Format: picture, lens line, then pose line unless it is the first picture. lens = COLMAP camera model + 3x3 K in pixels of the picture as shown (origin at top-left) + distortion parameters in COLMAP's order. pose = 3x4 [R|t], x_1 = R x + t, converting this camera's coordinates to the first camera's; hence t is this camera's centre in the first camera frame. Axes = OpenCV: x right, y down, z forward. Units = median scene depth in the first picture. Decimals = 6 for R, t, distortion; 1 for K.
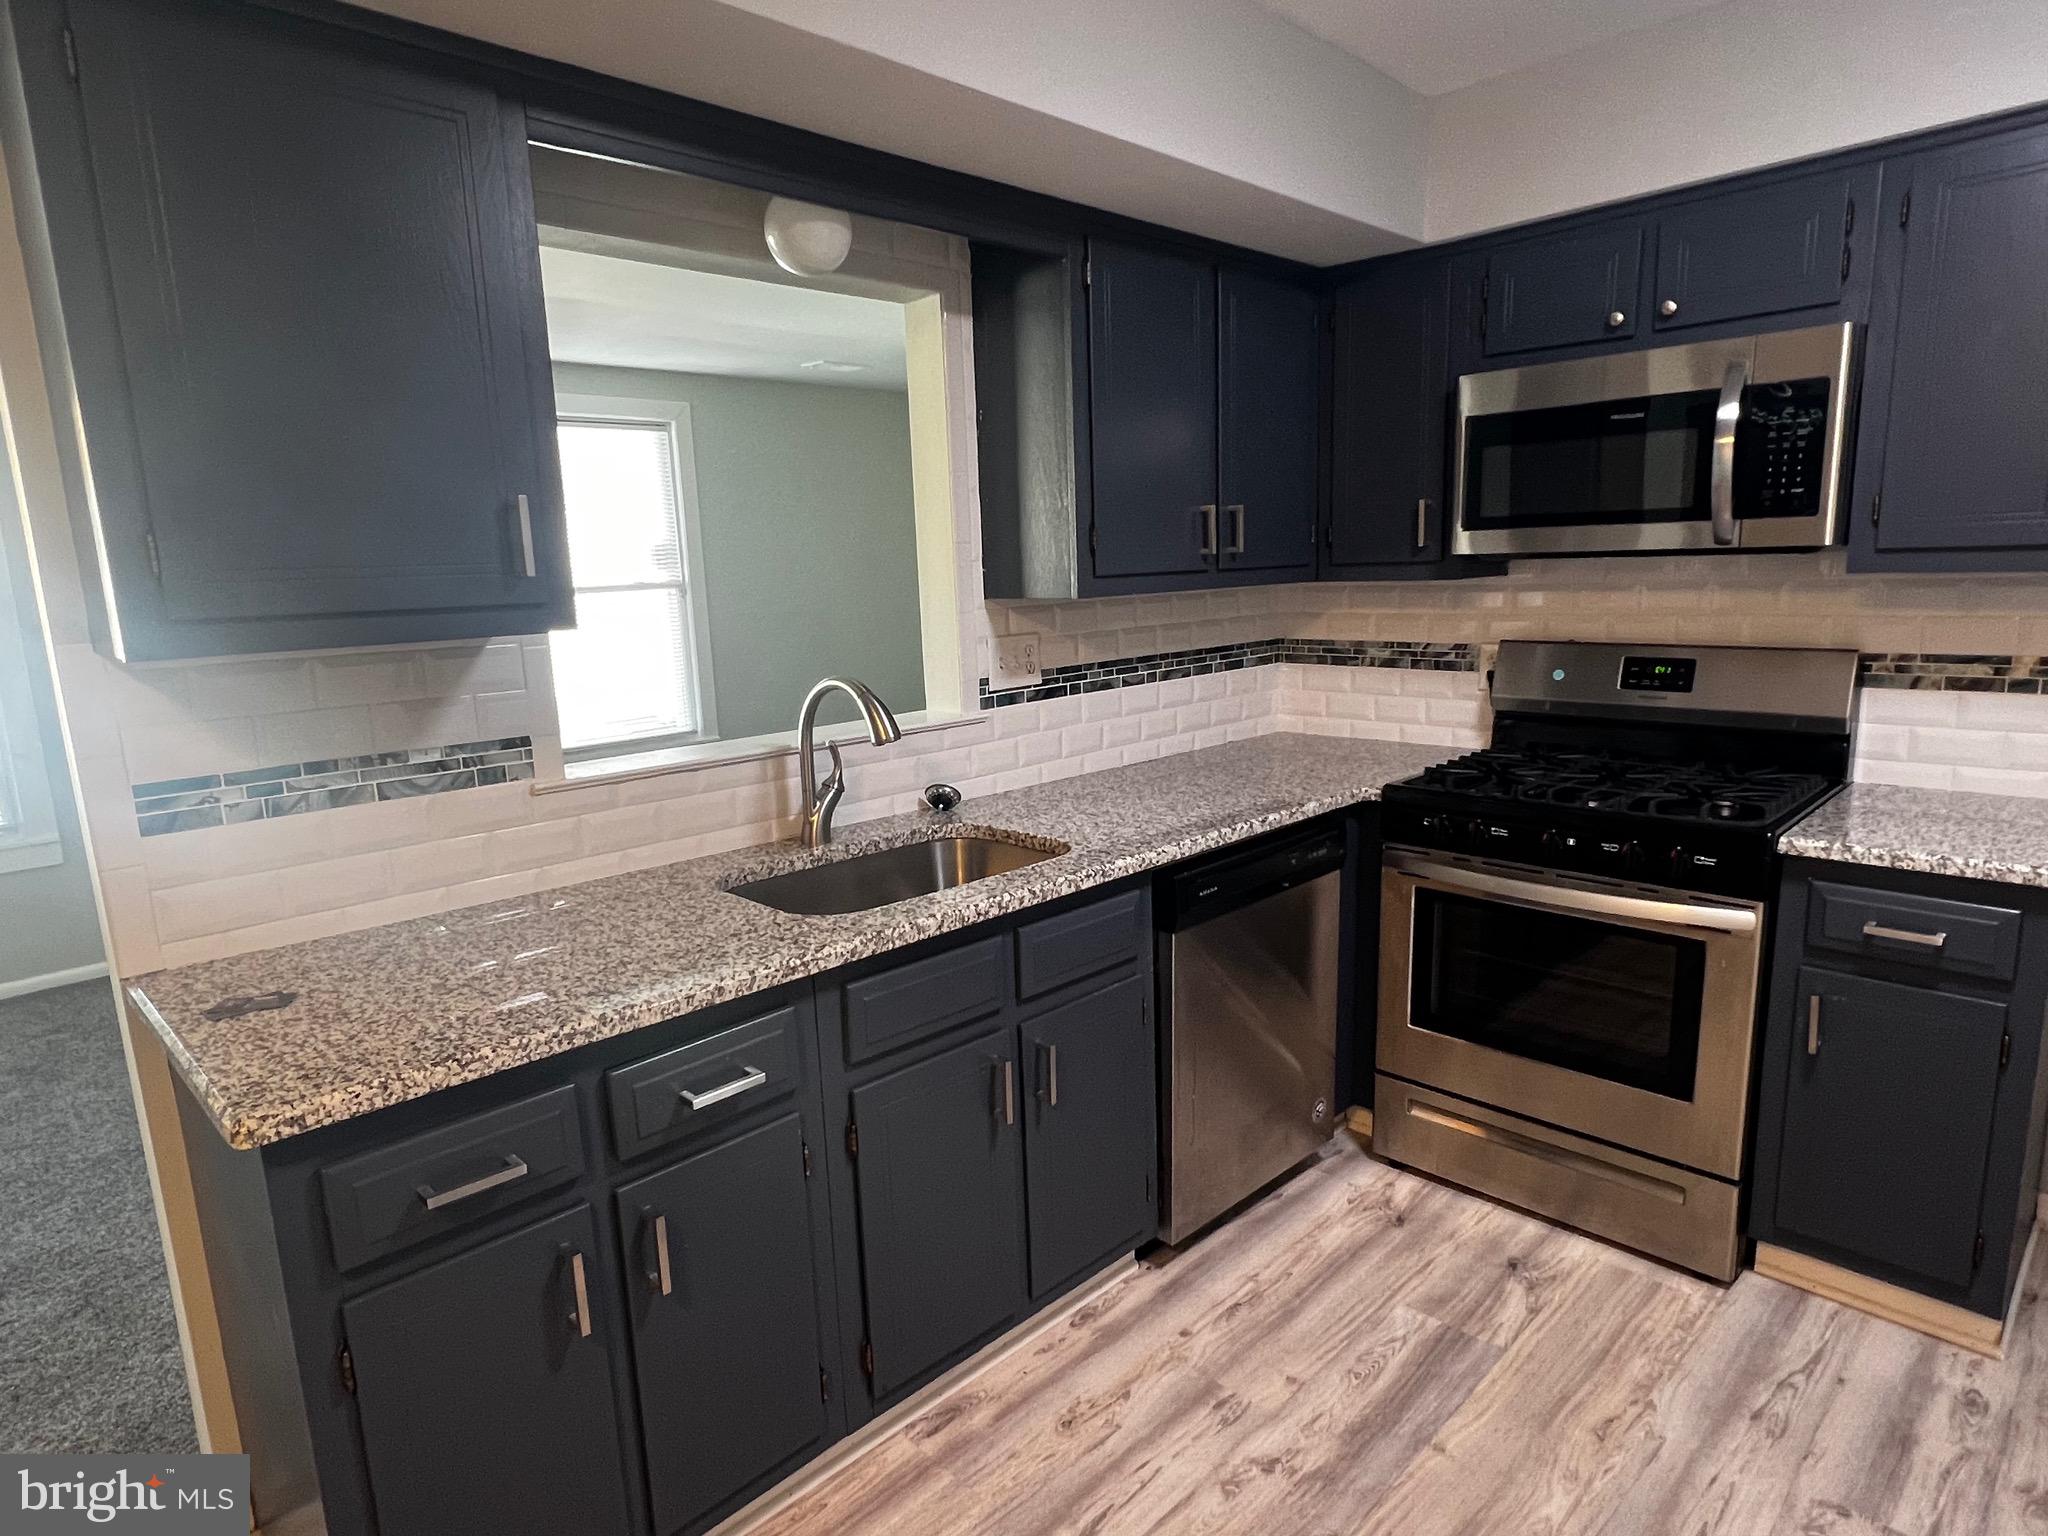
lens RADIAL K [[1151.0, 0, 1021.5], [0, 1151.0, 771.2], [0, 0, 1]] dist [-0.003871, 0.001104]
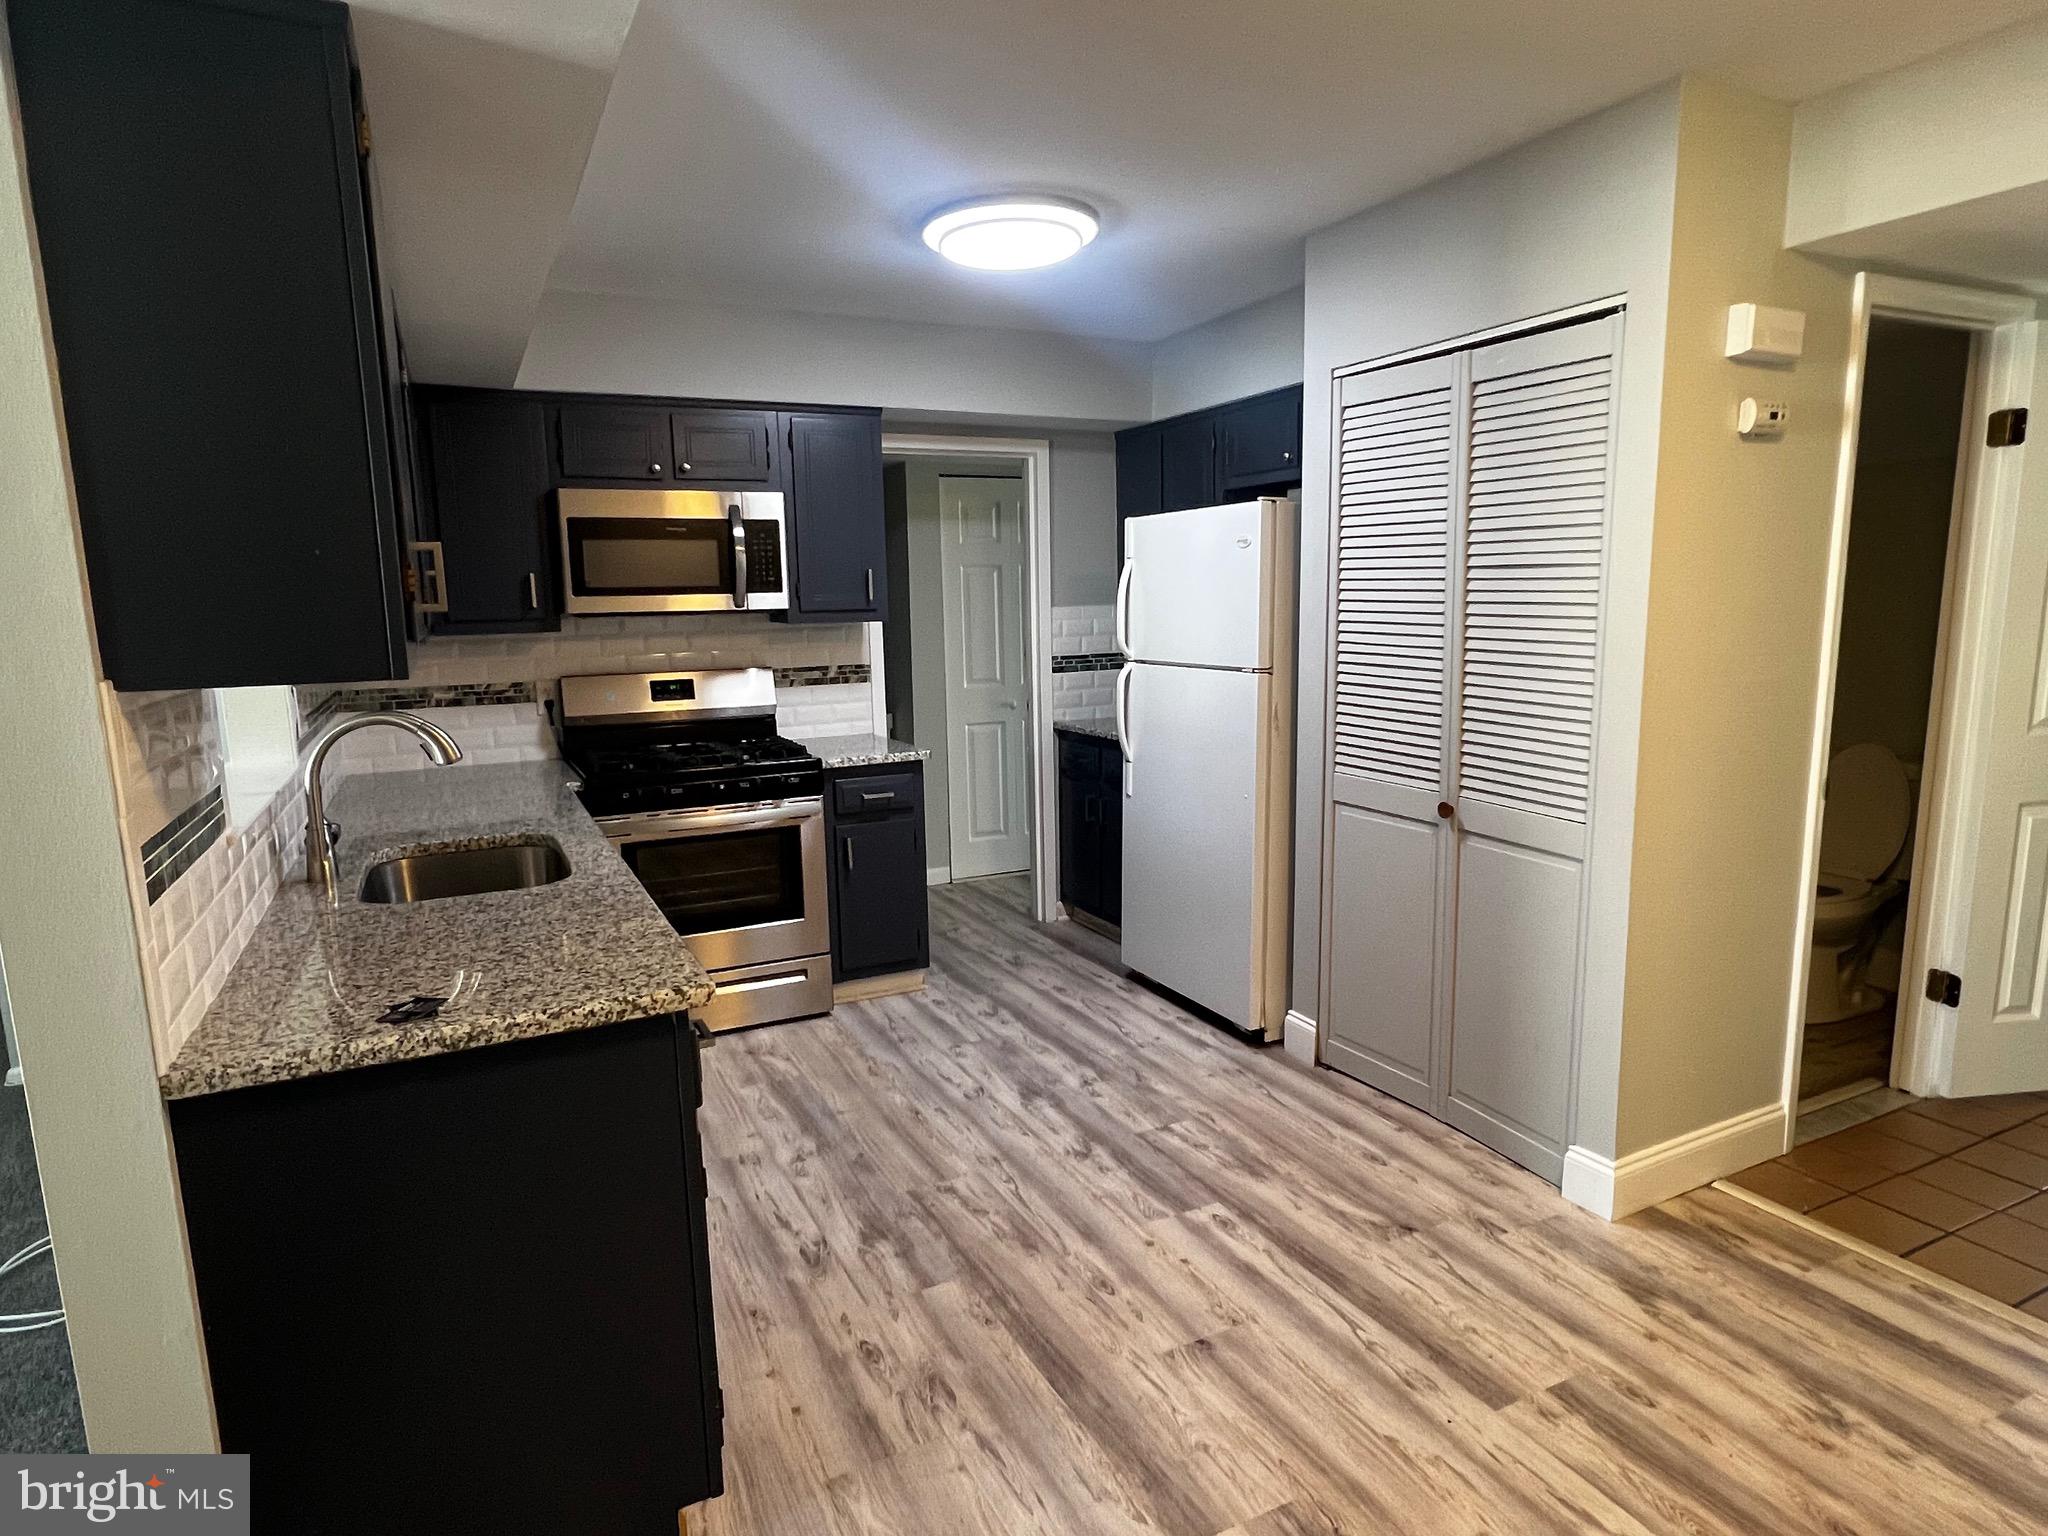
lens RADIAL K [[1151.0, 0, 1021.5], [0, 1151.0, 771.2], [0, 0, 1]] dist [-0.003871, 0.001104]
pose [[0.313857, -0.118029, 0.942106, -0.924367], [0.181862, 0.981345, 0.062359, 0.015009], [-0.931891, 0.151761, 0.329467, 0.066217]]
